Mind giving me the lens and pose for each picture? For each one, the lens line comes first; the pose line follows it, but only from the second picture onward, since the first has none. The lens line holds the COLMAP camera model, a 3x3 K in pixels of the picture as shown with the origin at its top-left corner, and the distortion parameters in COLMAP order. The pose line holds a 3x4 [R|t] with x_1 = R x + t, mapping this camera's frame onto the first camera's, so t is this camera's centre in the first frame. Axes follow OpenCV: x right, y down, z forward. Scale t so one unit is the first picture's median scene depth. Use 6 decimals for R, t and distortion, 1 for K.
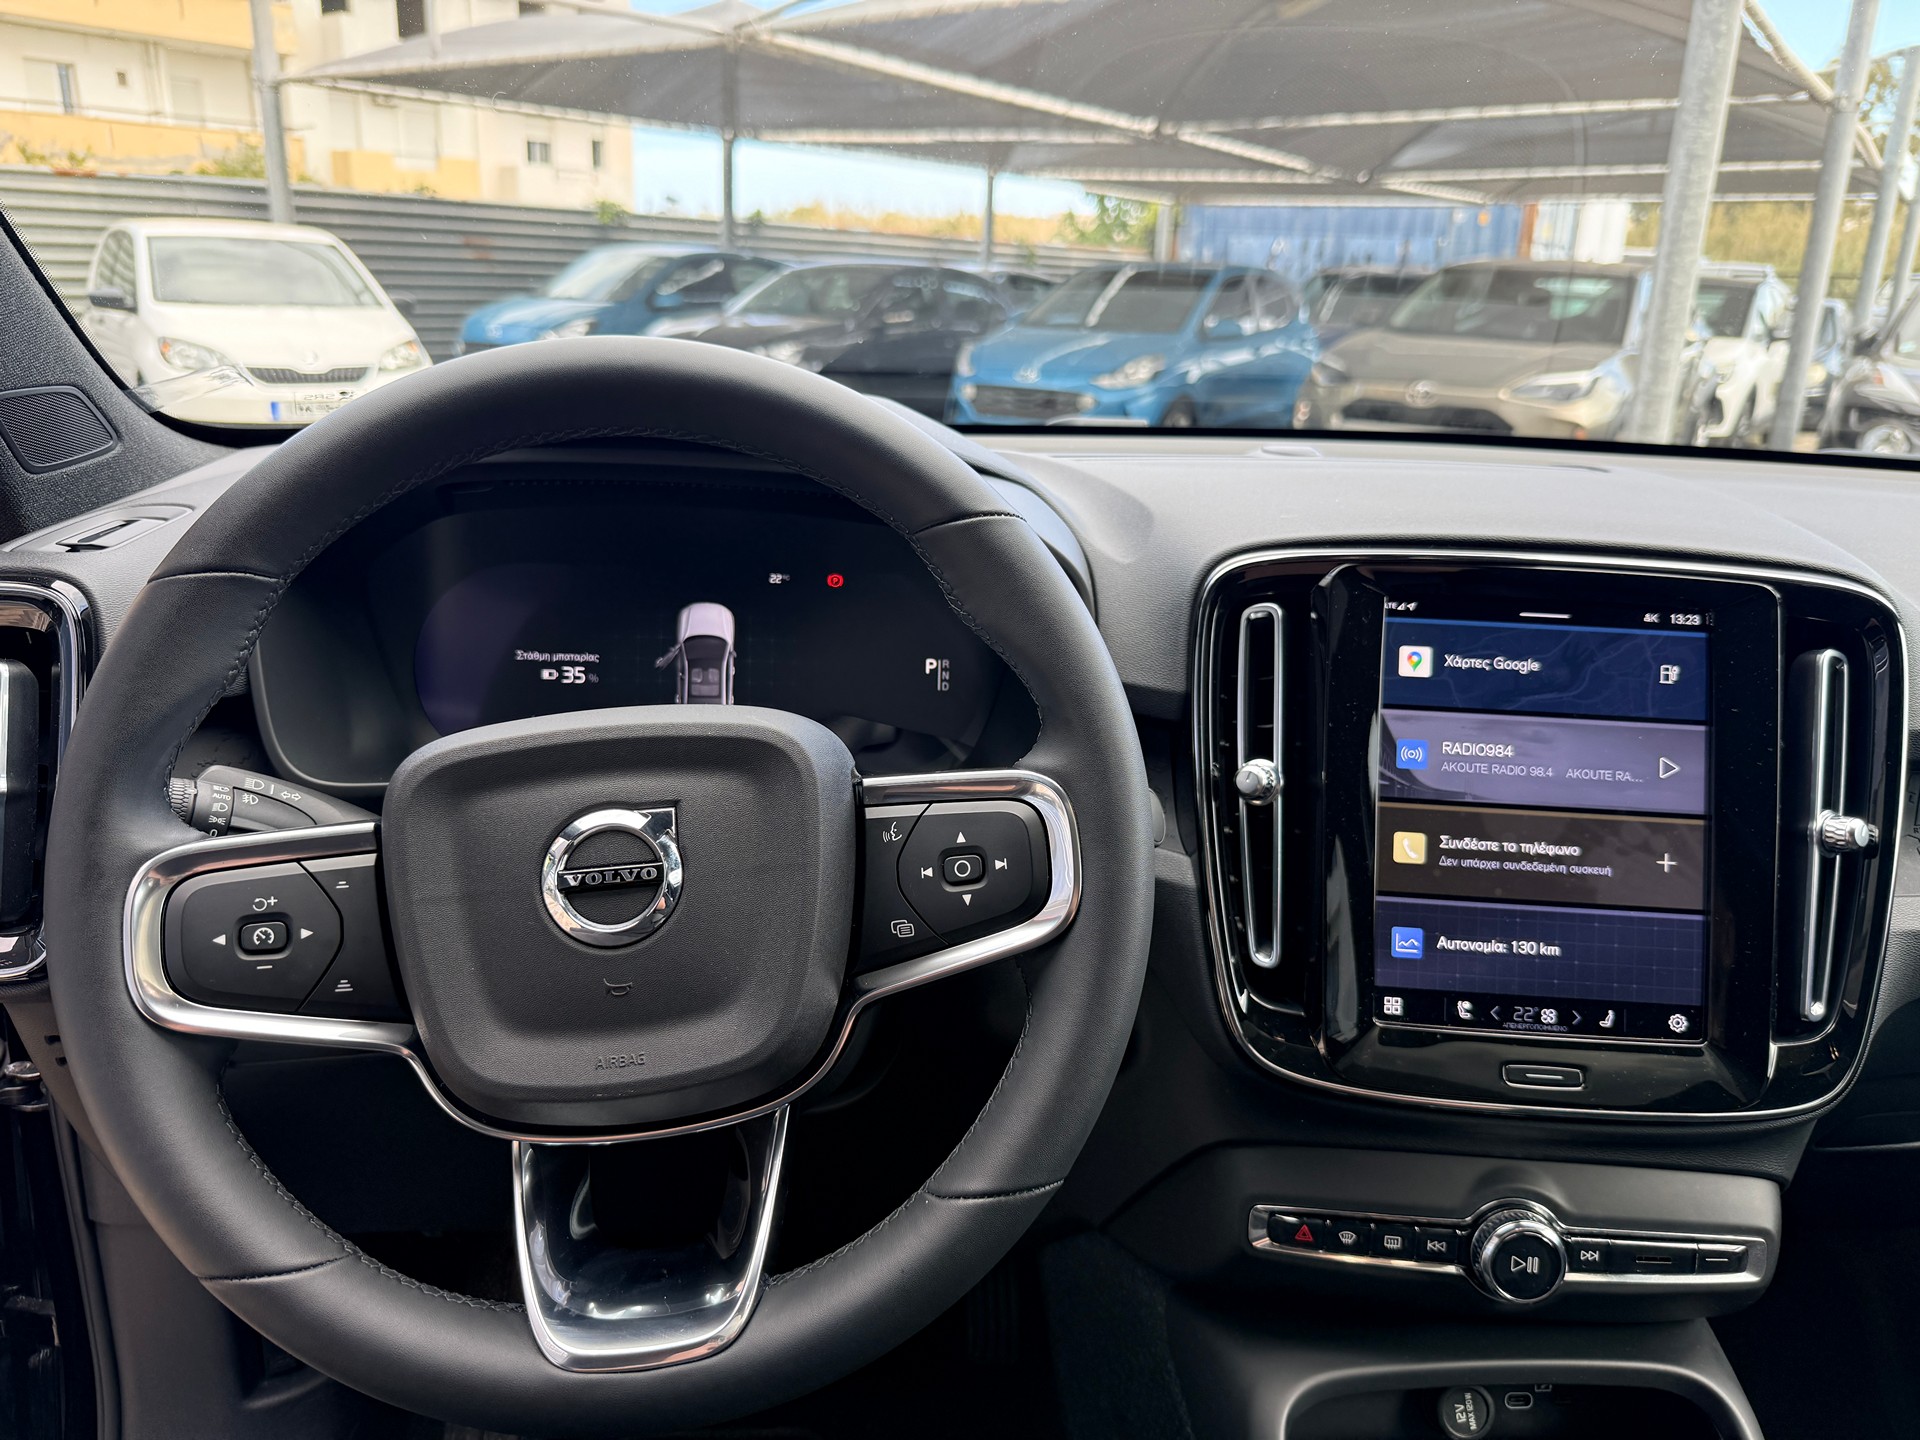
lens RADIAL K [[1385.0, 0, 953.8], [0, 1385.0, 720.1], [0, 0, 1]] dist [-0.004692, -0.017383]
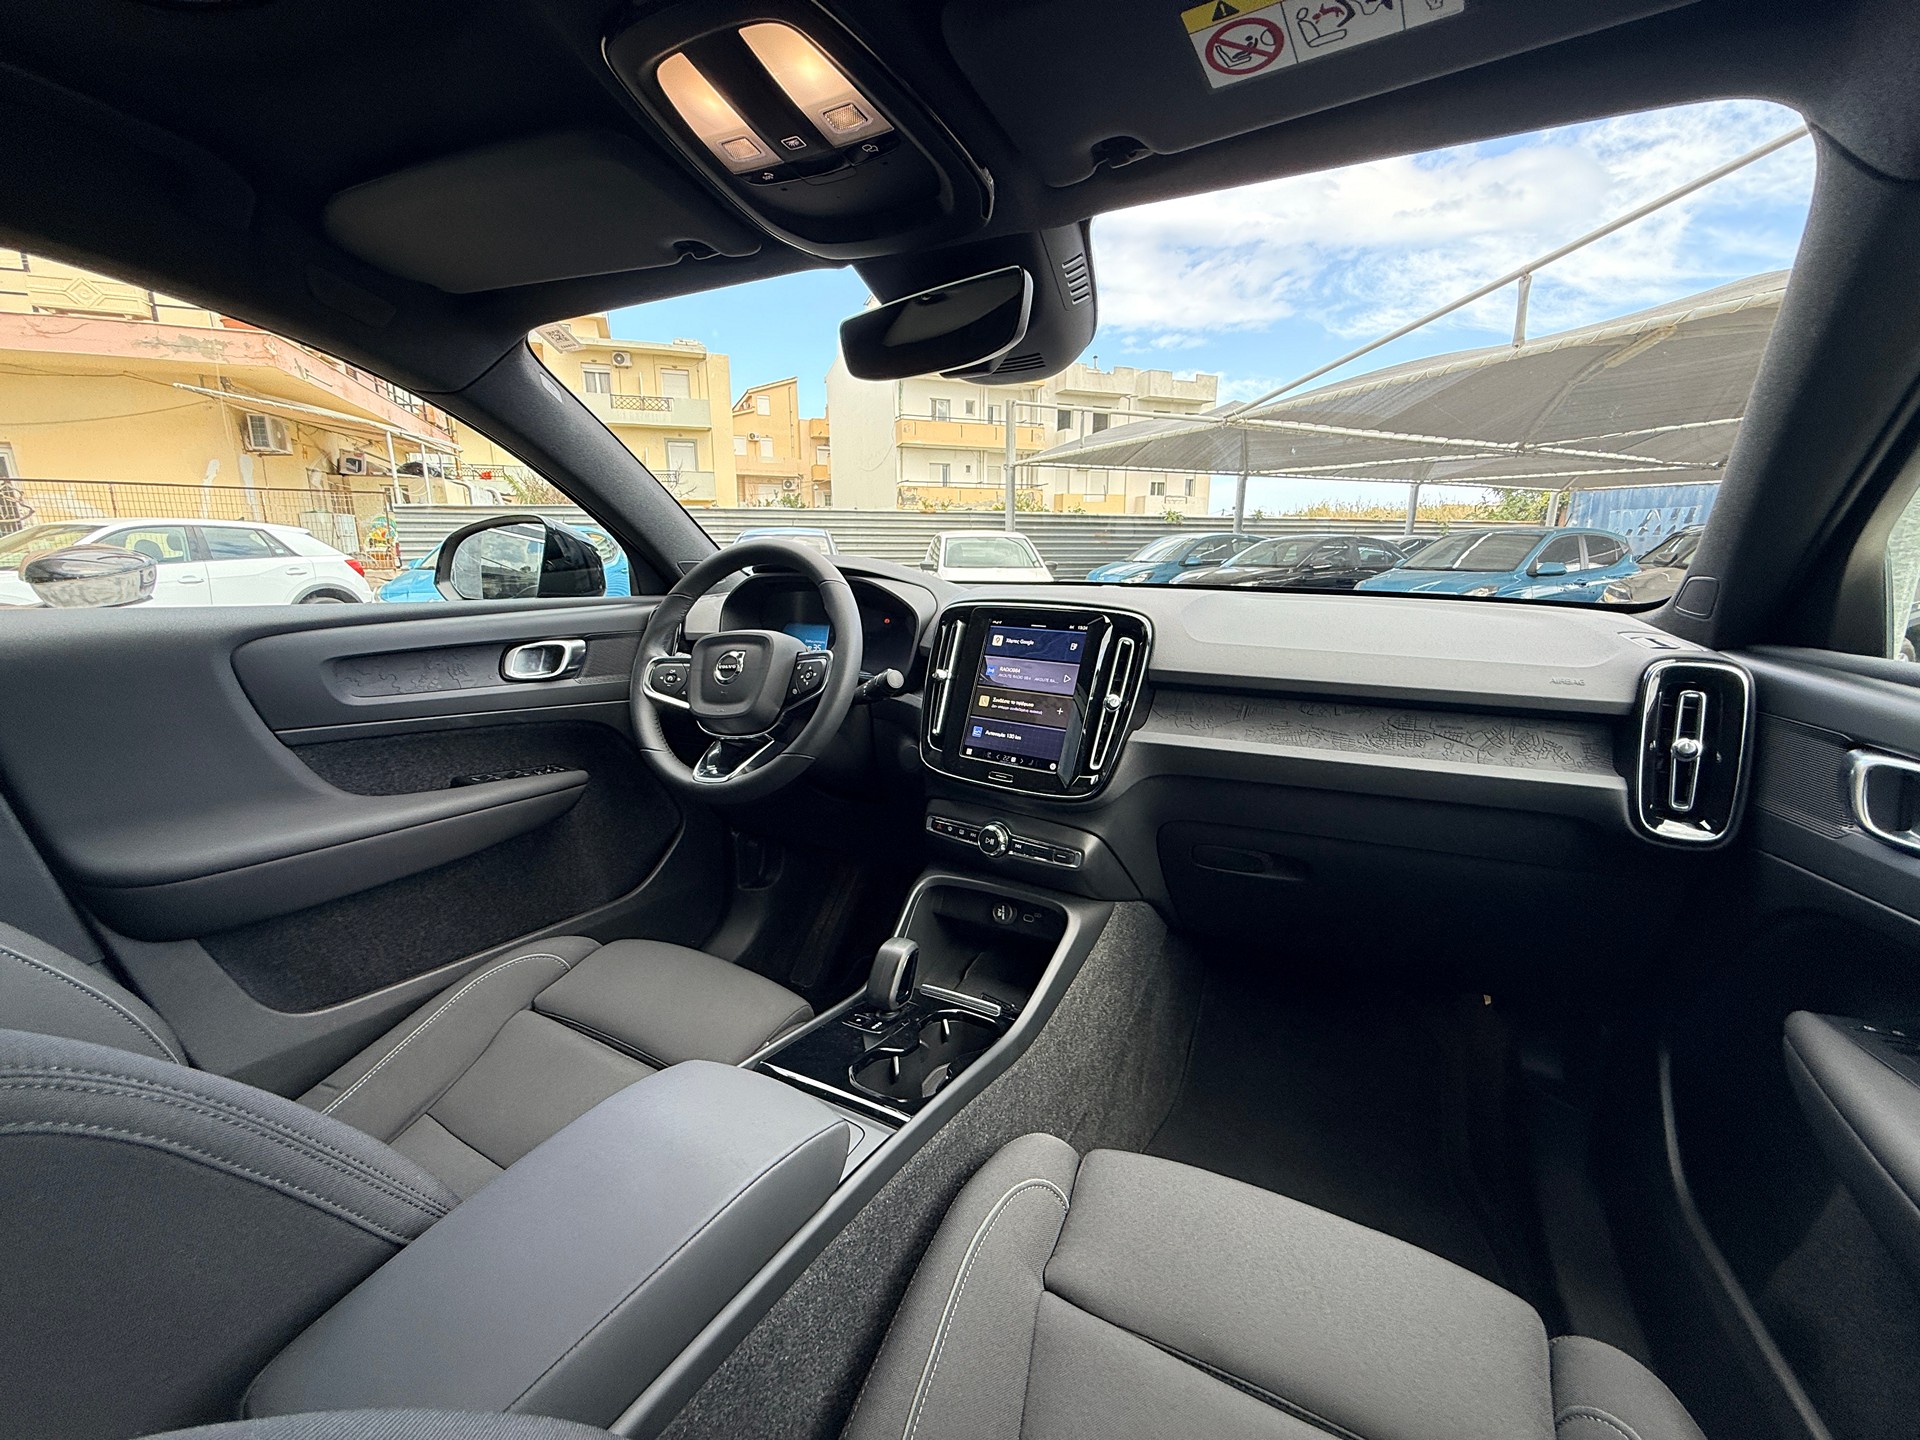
lens RADIAL K [[766.0, 0, 959.3], [0, 766.0, 716.6], [0, 0, 1]] dist [-0.001382, 0.000065]
pose [[0.862441, 0.075873, -0.500439, 1.103847], [-0.125584, 0.989862, -0.066352, 0.240055], [0.490331, 0.120071, 0.863225, -0.442609]]
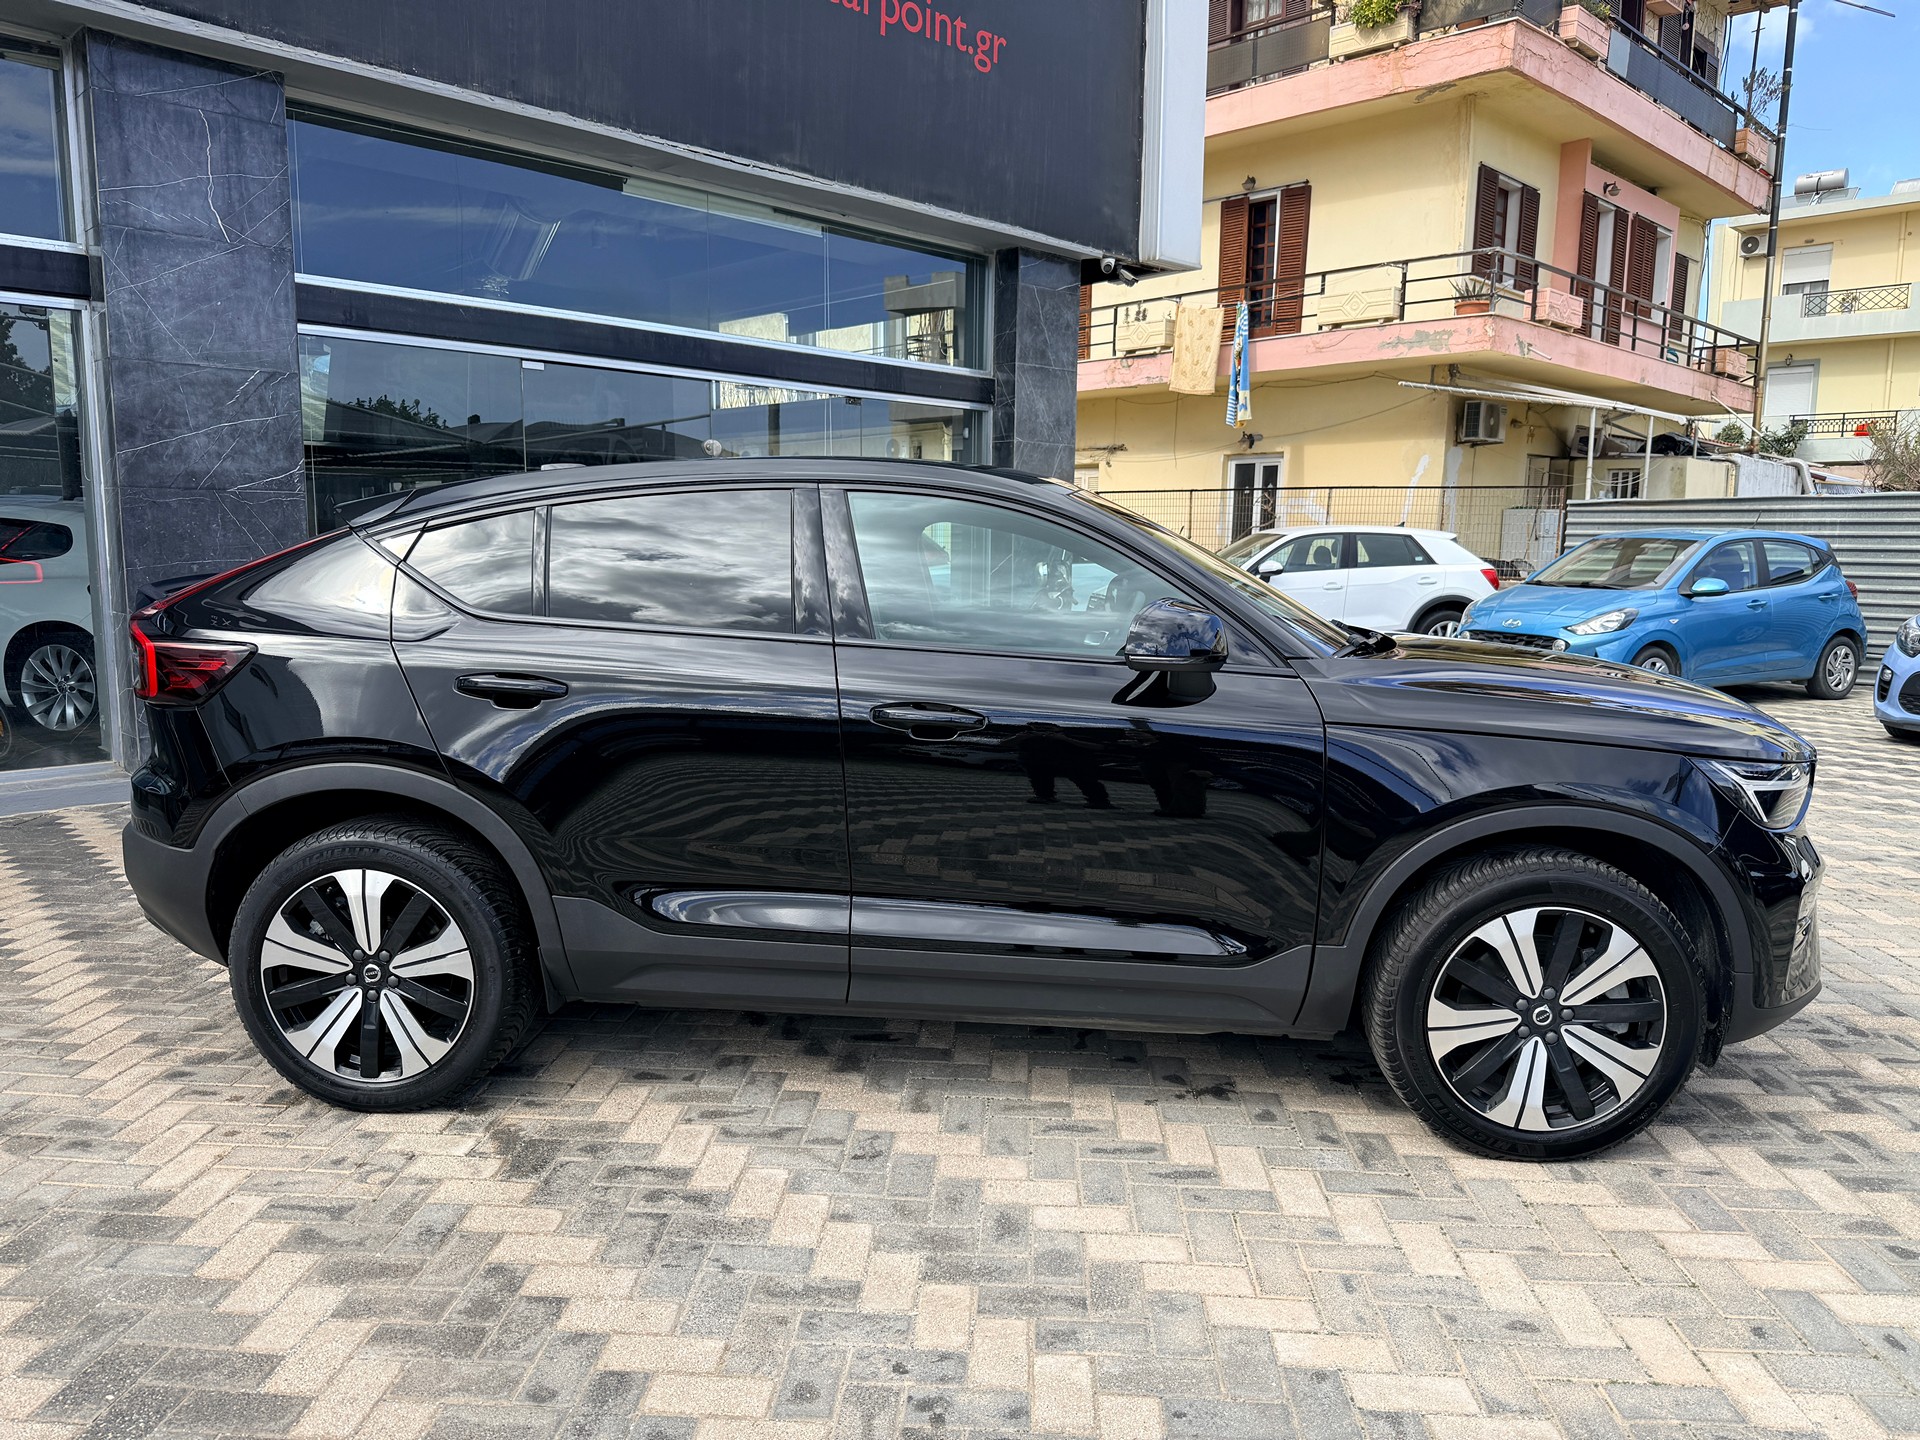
lens RADIAL K [[1331.5, 0, 956.6], [0, 1331.5, 743.4], [0, 0, 1]] dist [0.033396, -0.042556]
pose [[-0.128368, 0.118223, -0.984655, 6.848541], [-0.313259, 0.937202, 0.153364, -0.219721], [0.940952, 0.328139, -0.083272, 0.753425]]
